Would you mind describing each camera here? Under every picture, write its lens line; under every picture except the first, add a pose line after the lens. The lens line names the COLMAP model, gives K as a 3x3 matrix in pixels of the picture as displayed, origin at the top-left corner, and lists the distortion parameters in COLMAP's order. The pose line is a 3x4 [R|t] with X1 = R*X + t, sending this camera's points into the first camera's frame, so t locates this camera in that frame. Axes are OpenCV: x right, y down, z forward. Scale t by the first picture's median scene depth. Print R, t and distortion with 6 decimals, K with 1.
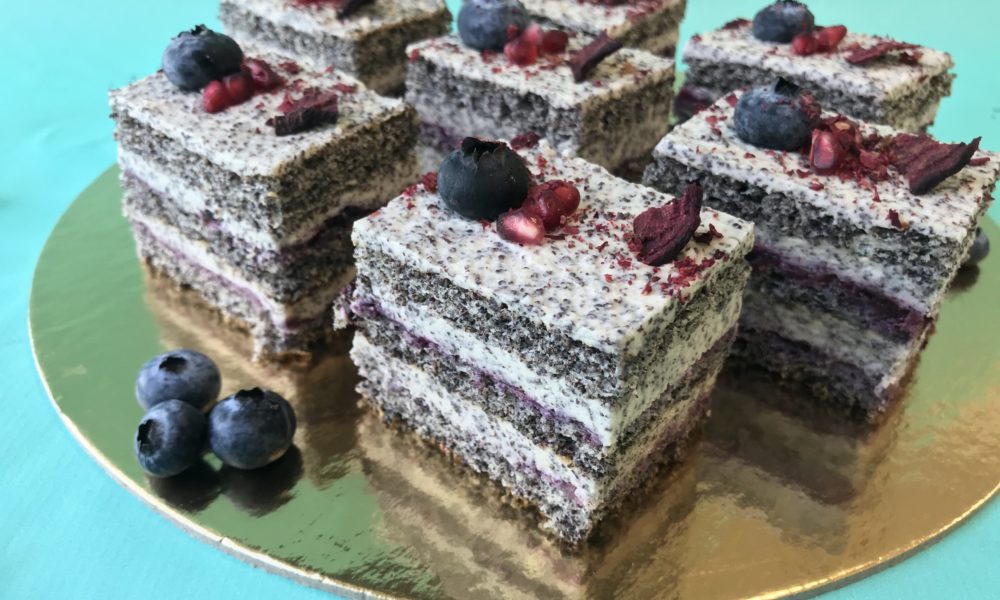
lens RADIAL K [[854.3, 0, 504.0], [0, 854.3, 296.5], [0, 0, 1]] dist [0.109422, -0.419739]
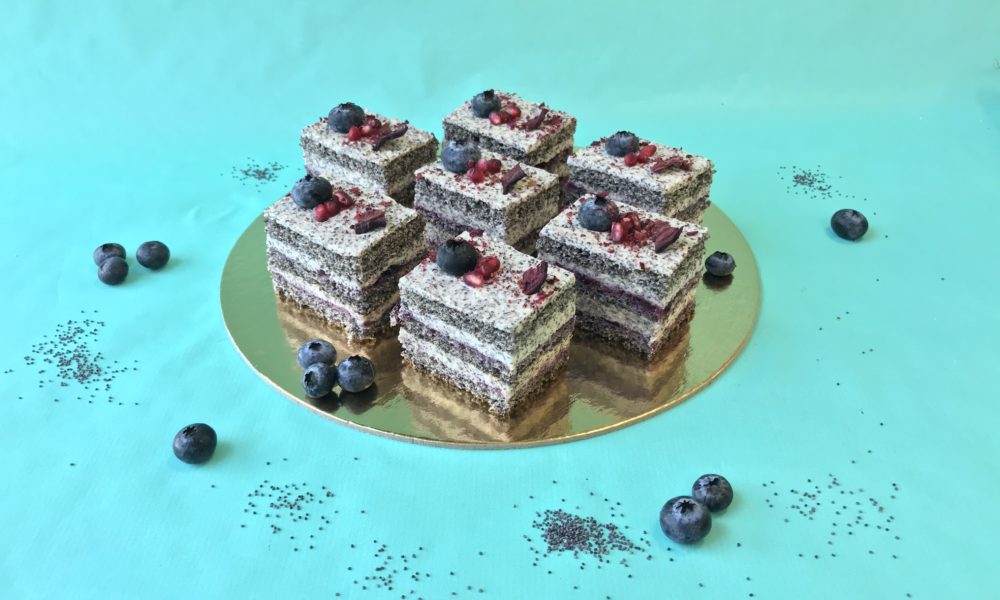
lens RADIAL K [[854.3, 0, 504.0], [0, 854.3, 296.5], [0, 0, 1]] dist [0.109422, -0.419739]
pose [[0.998985, -0.044514, 0.006847, 0.071089], [0.044344, 0.998746, 0.023237, -0.072194], [-0.007873, -0.022909, 0.999707, -1.105310]]
